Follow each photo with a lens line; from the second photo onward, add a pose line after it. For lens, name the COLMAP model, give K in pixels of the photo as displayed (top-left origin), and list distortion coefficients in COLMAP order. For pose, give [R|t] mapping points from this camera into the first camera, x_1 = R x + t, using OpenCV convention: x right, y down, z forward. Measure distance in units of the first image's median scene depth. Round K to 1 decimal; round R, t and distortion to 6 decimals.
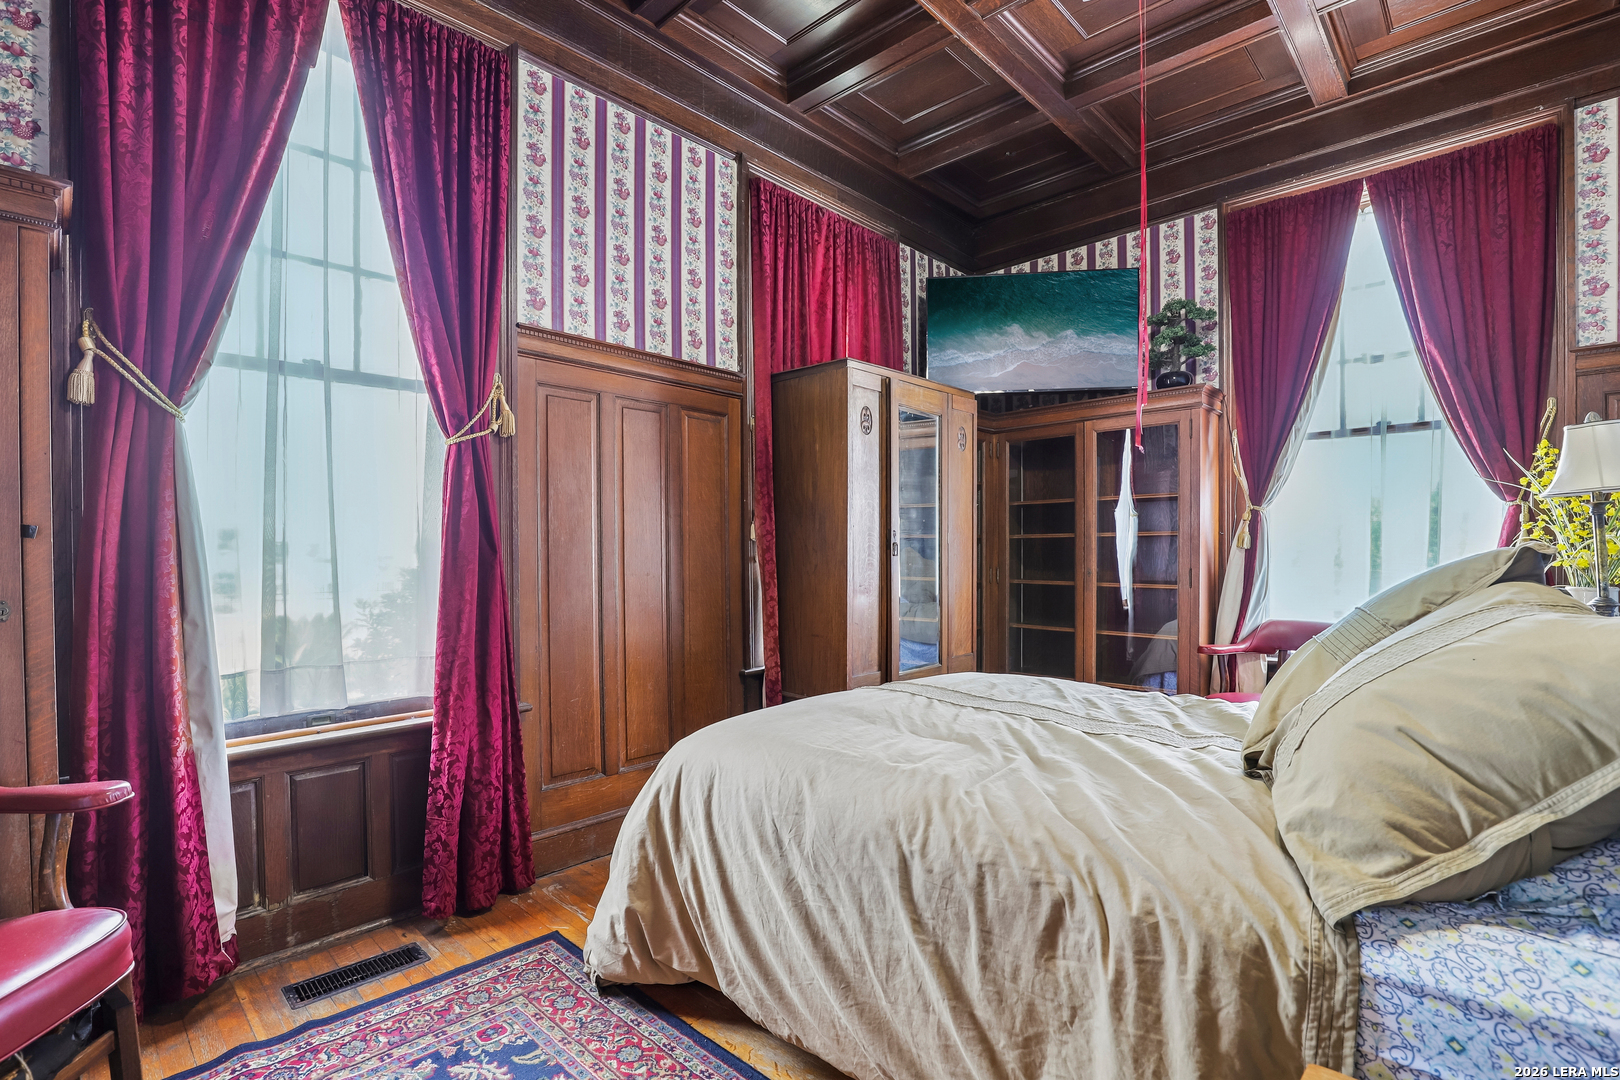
lens RADIAL K [[736.9, 0, 839.2], [0, 736.9, 556.0], [0, 0, 1]] dist [-0.031503, 0.000068]
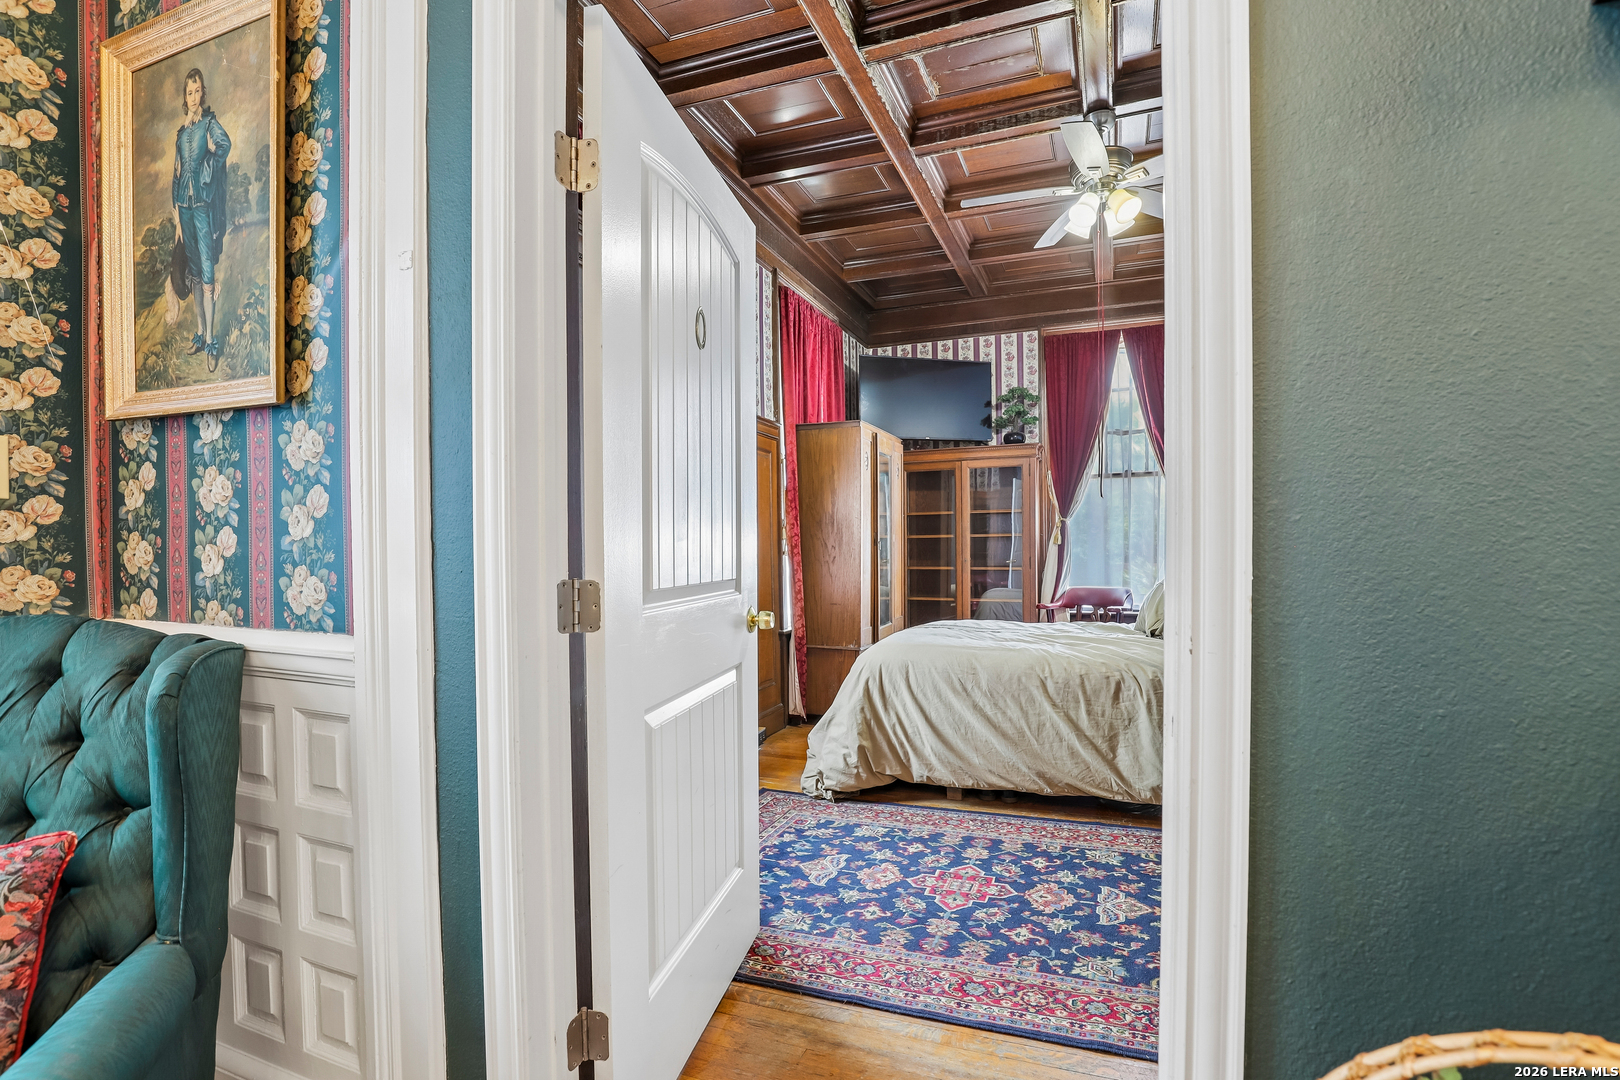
lens RADIAL K [[733.7, 0, 825.4], [0, 733.7, 552.5], [0, 0, 1]] dist [-0.039217, 0.008589]
pose [[0.930181, -0.009139, 0.366988, -0.570776], [0.010759, 0.999939, -0.002368, 0.007461], [-0.366944, 0.006151, 0.930223, -0.357199]]
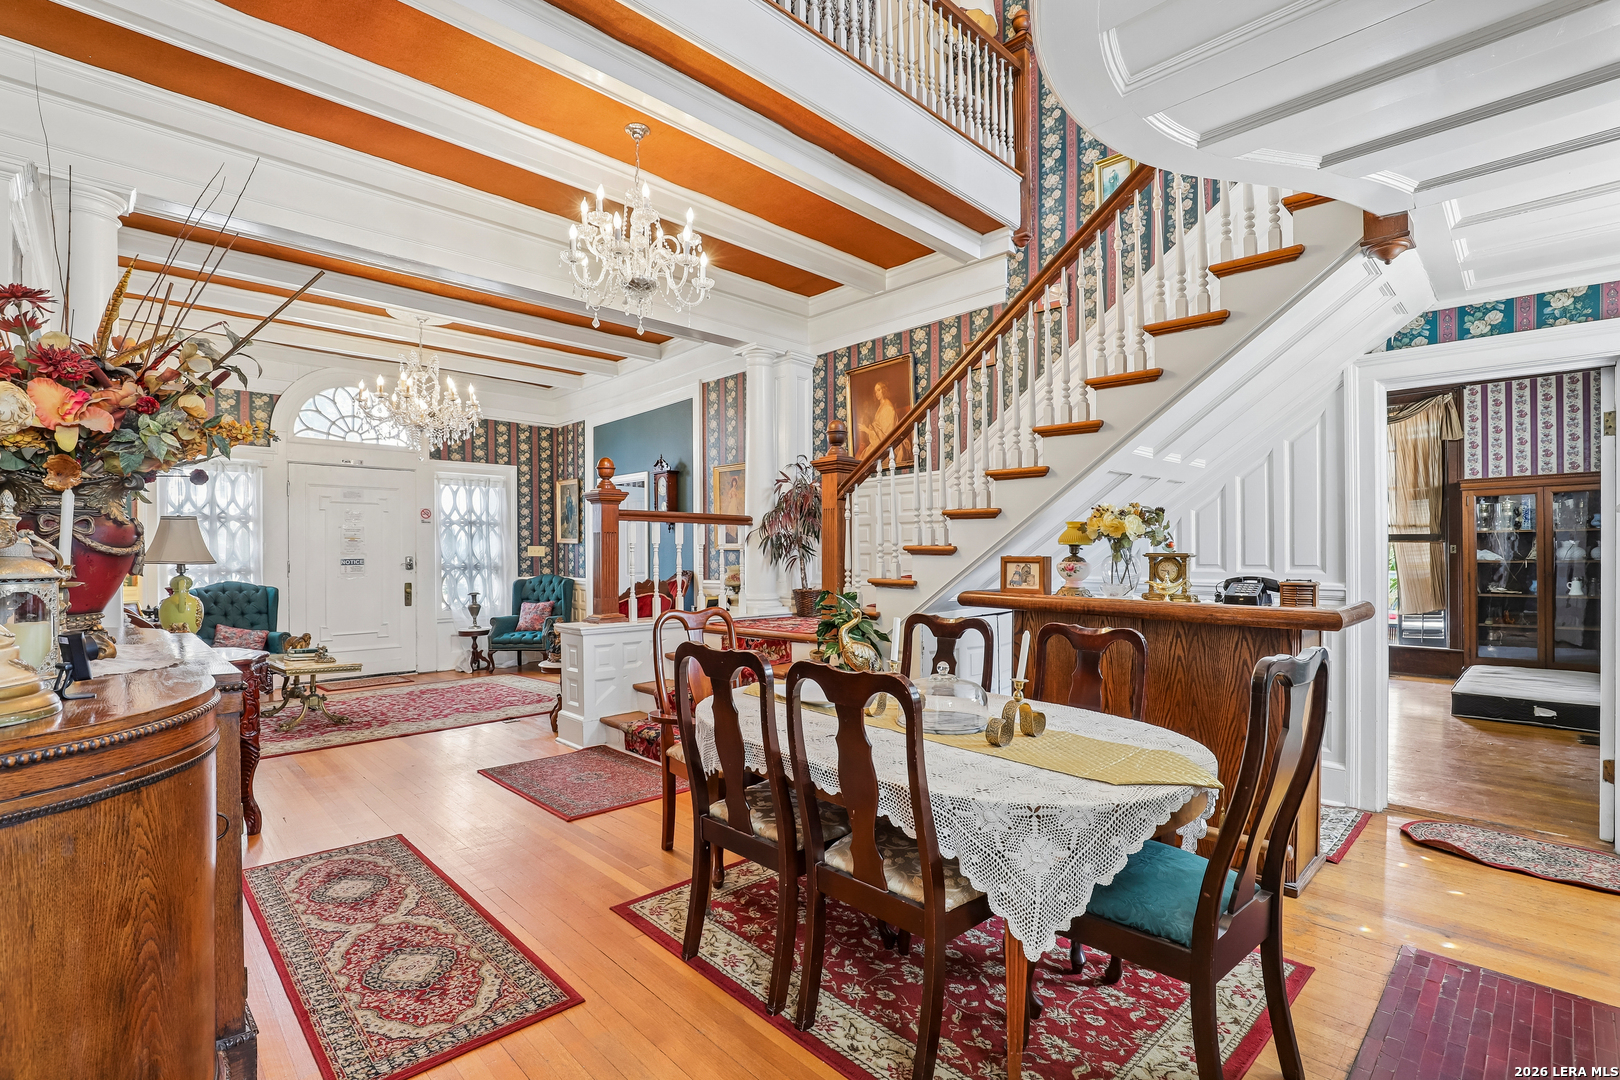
lens RADIAL K [[733.7, 0, 825.4], [0, 733.7, 552.5], [0, 0, 1]] dist [-0.039217, 0.008589]
pose [[0.998953, -0.002119, -0.045701, 1.921381], [0.001453, 0.999892, -0.014602, -0.025542], [0.045727, 0.014520, 0.998848, -6.362442]]
